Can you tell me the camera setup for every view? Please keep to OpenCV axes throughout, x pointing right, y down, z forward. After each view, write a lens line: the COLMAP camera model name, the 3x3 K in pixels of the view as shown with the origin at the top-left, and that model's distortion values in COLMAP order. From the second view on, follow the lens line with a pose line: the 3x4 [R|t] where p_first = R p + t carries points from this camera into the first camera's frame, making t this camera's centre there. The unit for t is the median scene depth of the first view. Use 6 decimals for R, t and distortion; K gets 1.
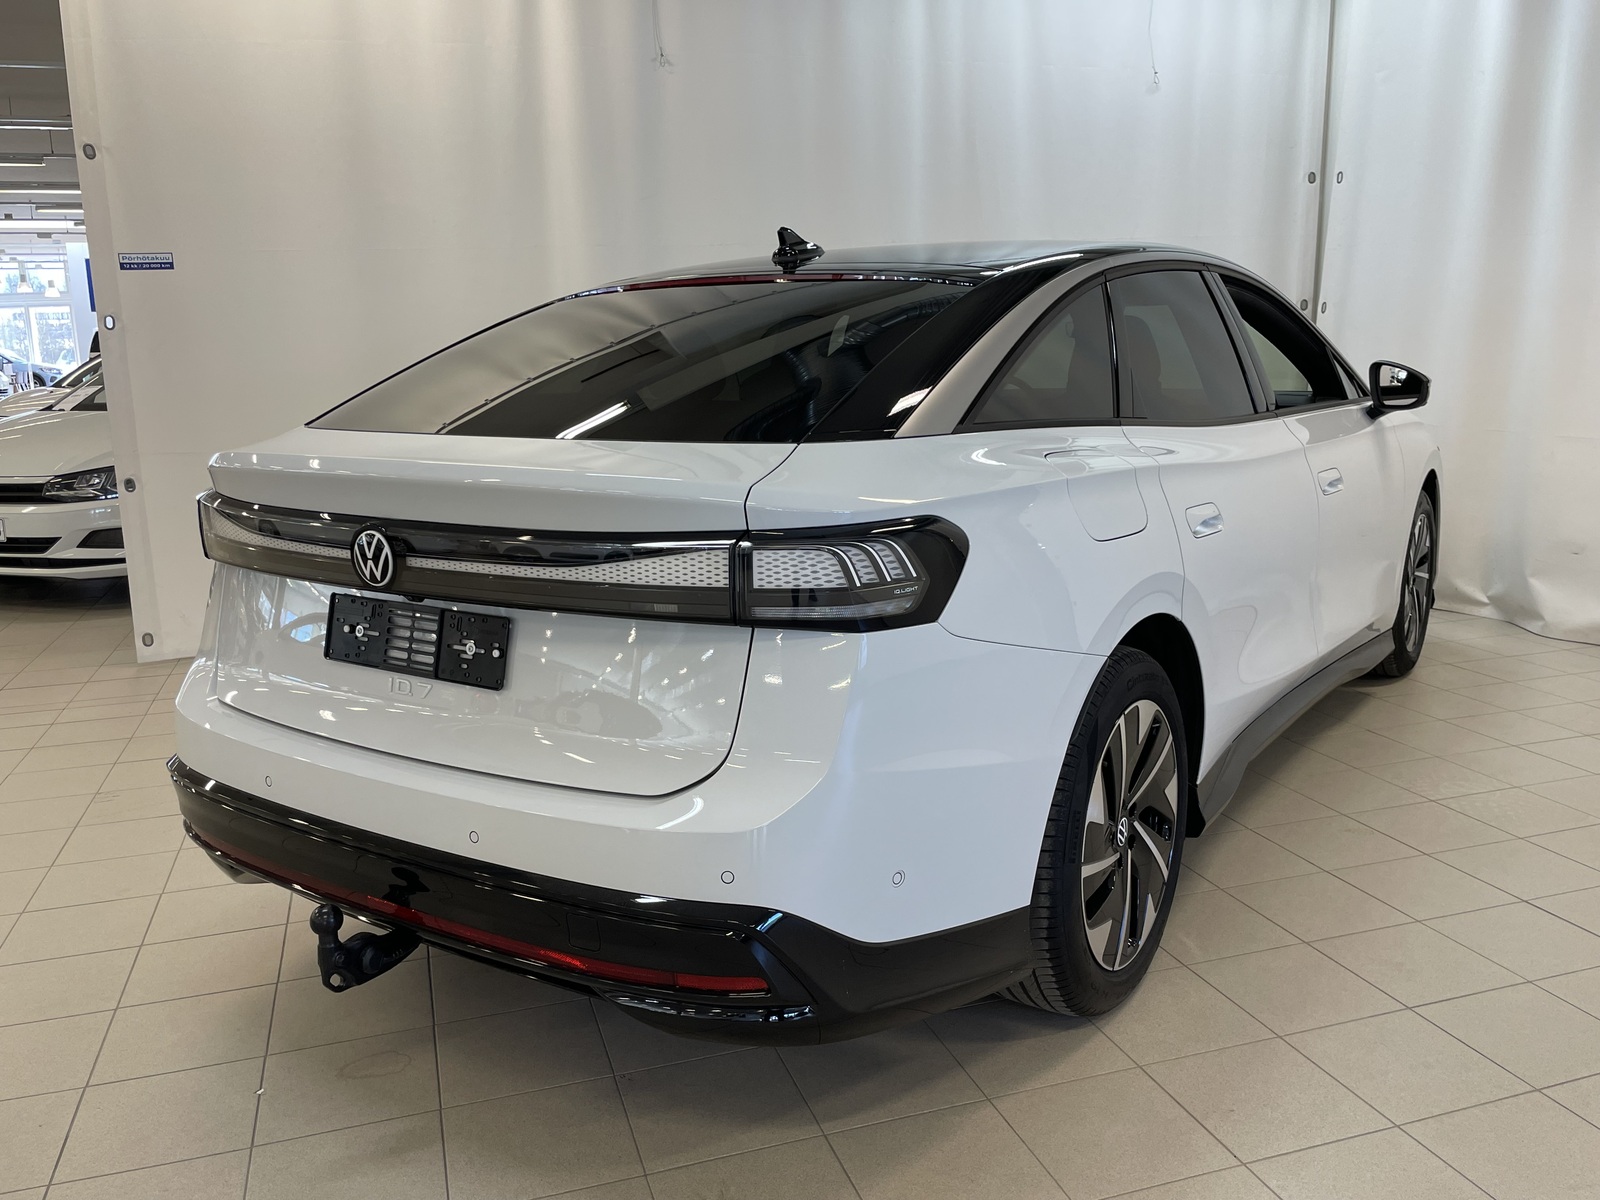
lens RADIAL K [[1294.3, 0, 800.0], [0, 1294.3, 600.0], [0, 0, 1]] dist [0.038924, -0.009668]
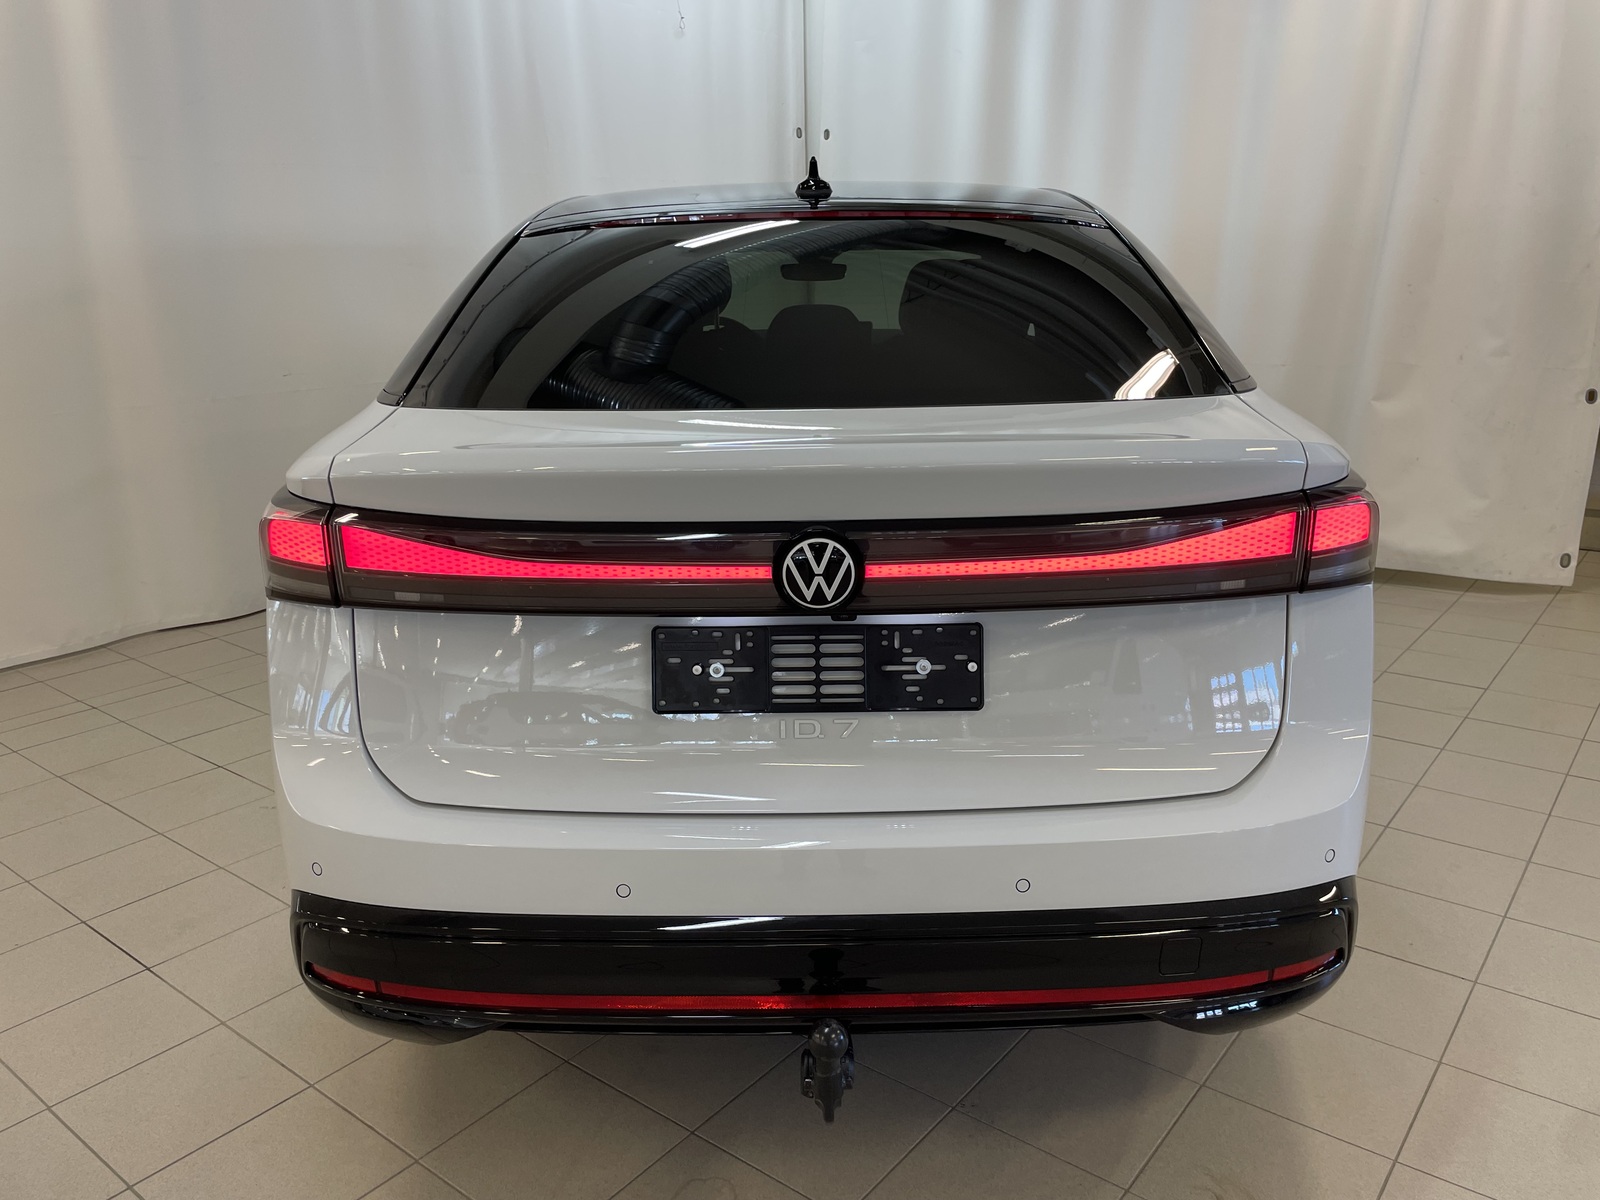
lens RADIAL K [[1203.8, 0, 800.0], [0, 1203.8, 600.0], [0, 0, 1]] dist [0.096178, -0.141729]
pose [[0.837275, -0.141357, 0.528194, -0.718547], [0.109017, 0.989766, 0.092075, -0.083871], [-0.535804, -0.019510, 0.844117, 0.394426]]
